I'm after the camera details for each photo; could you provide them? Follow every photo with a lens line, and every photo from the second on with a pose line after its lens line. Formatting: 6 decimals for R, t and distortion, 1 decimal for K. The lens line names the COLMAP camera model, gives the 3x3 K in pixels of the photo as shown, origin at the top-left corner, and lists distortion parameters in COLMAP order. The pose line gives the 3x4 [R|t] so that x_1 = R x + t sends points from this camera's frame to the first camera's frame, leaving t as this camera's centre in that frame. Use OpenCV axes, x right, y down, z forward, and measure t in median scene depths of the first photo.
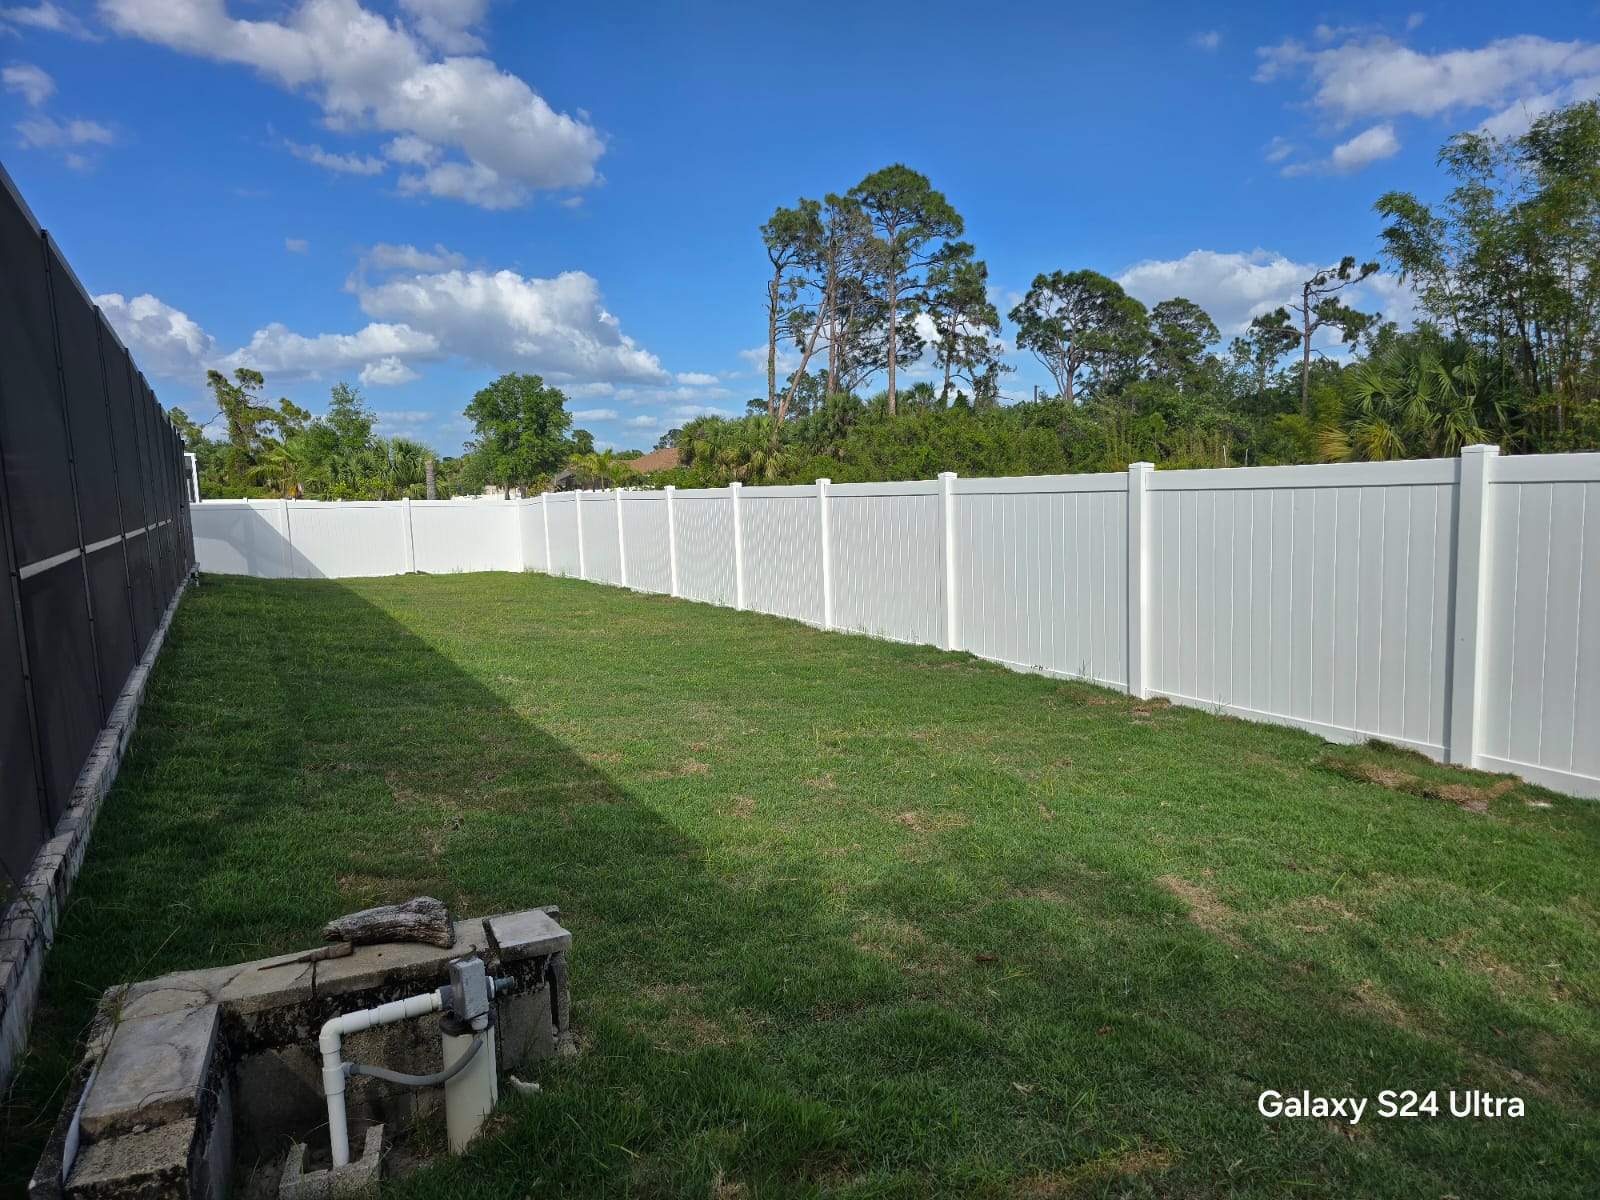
lens RADIAL K [[1085.3, 0, 800.8], [0, 1085.3, 607.3], [0, 0, 1]] dist [0.059920, -0.048388]
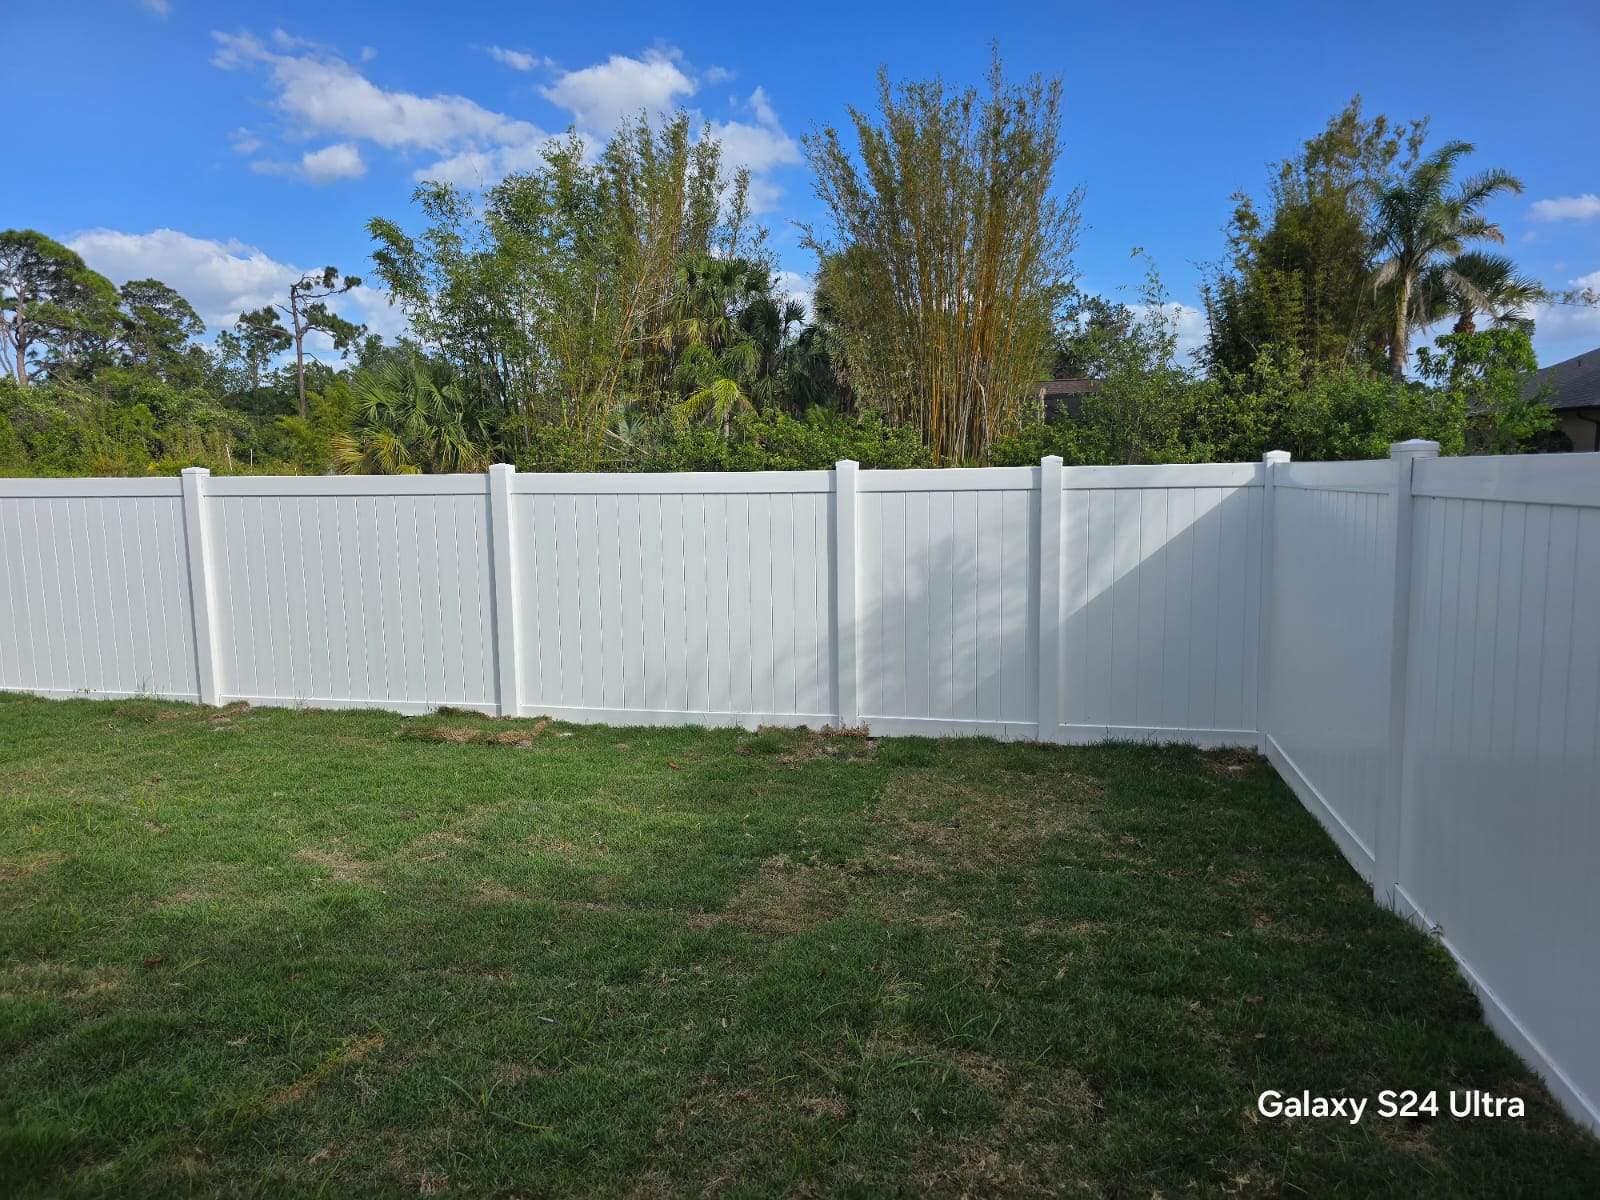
lens RADIAL K [[1085.3, 0, 800.8], [0, 1085.3, 607.3], [0, 0, 1]] dist [0.059920, -0.048388]
pose [[0.661104, -0.076483, 0.746386, -0.006910], [0.076987, 0.996455, 0.033917, 0.000120], [-0.746334, 0.035039, 0.664648, -0.005761]]
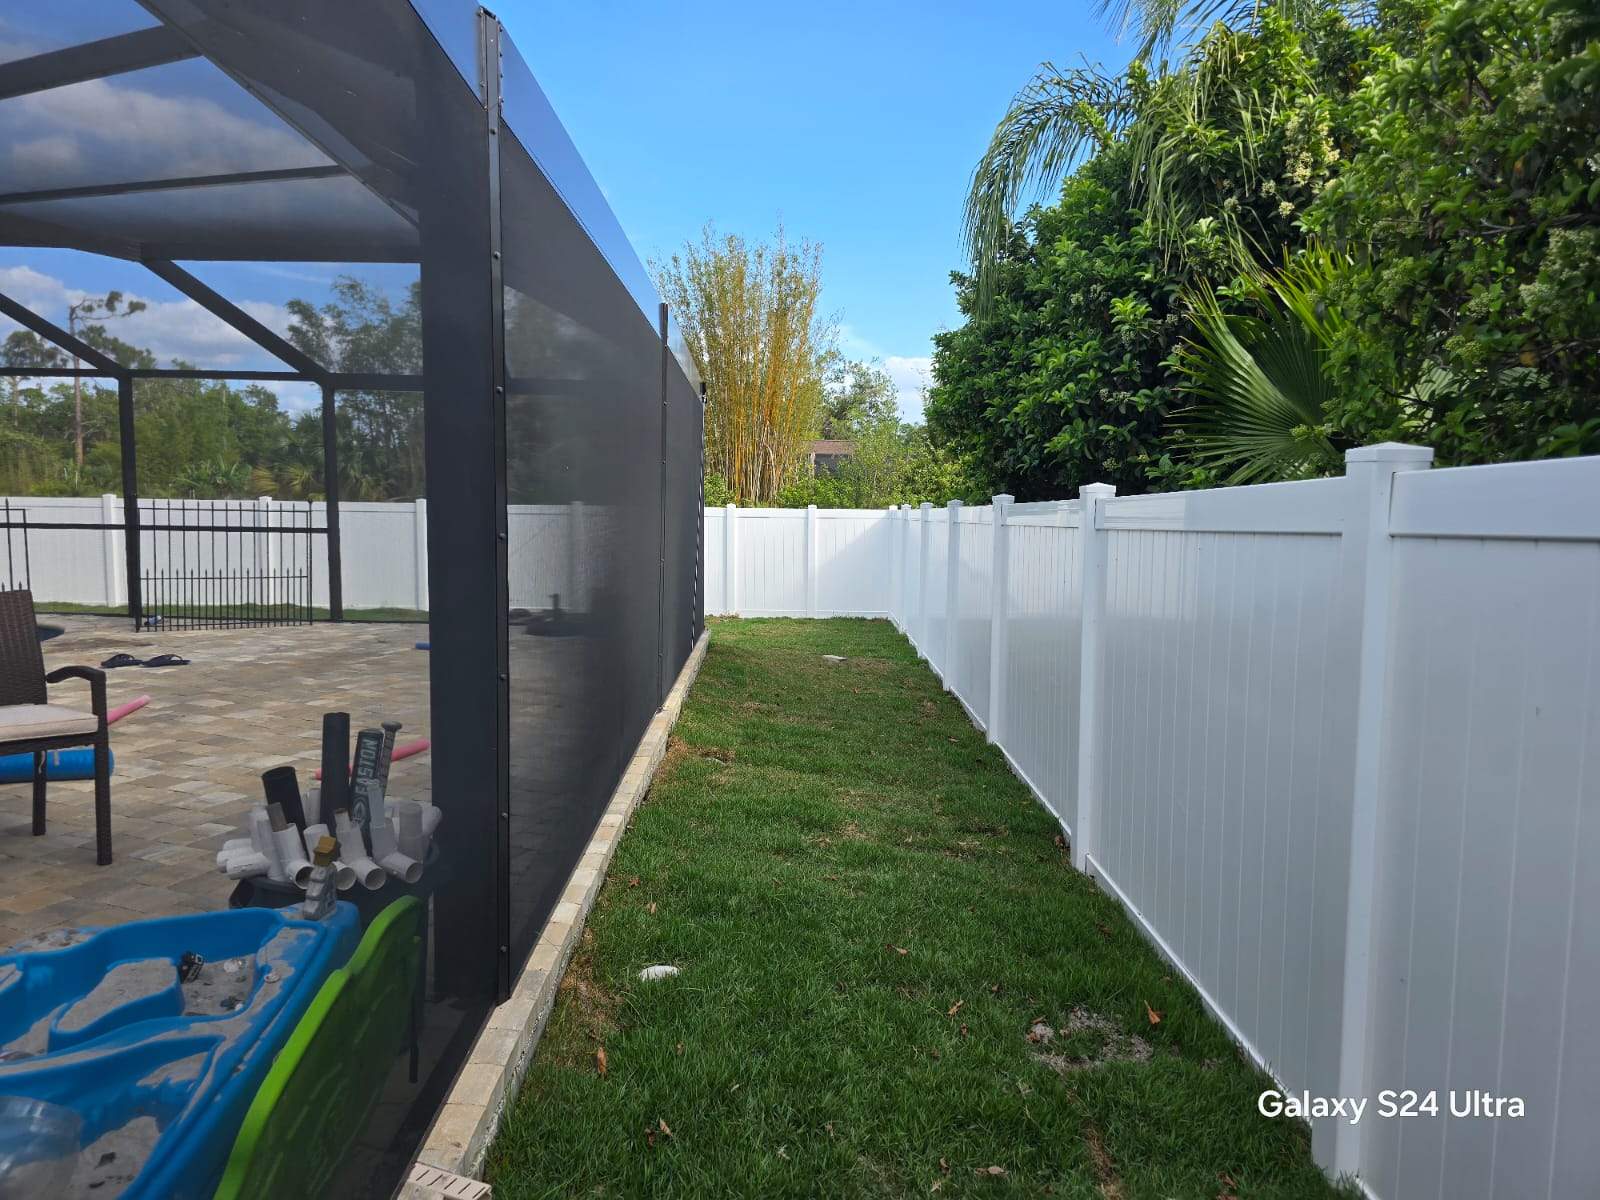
lens RADIAL K [[1102.8, 0, 800.0], [0, 1102.8, 600.0], [0, 0, 1]] dist [0.060812, -0.058389]
pose [[0.496948, -0.043022, 0.866713, -0.104384], [0.071647, 0.997394, 0.008428, 0.008082], [-0.864818, 0.057910, 0.498735, -0.060763]]
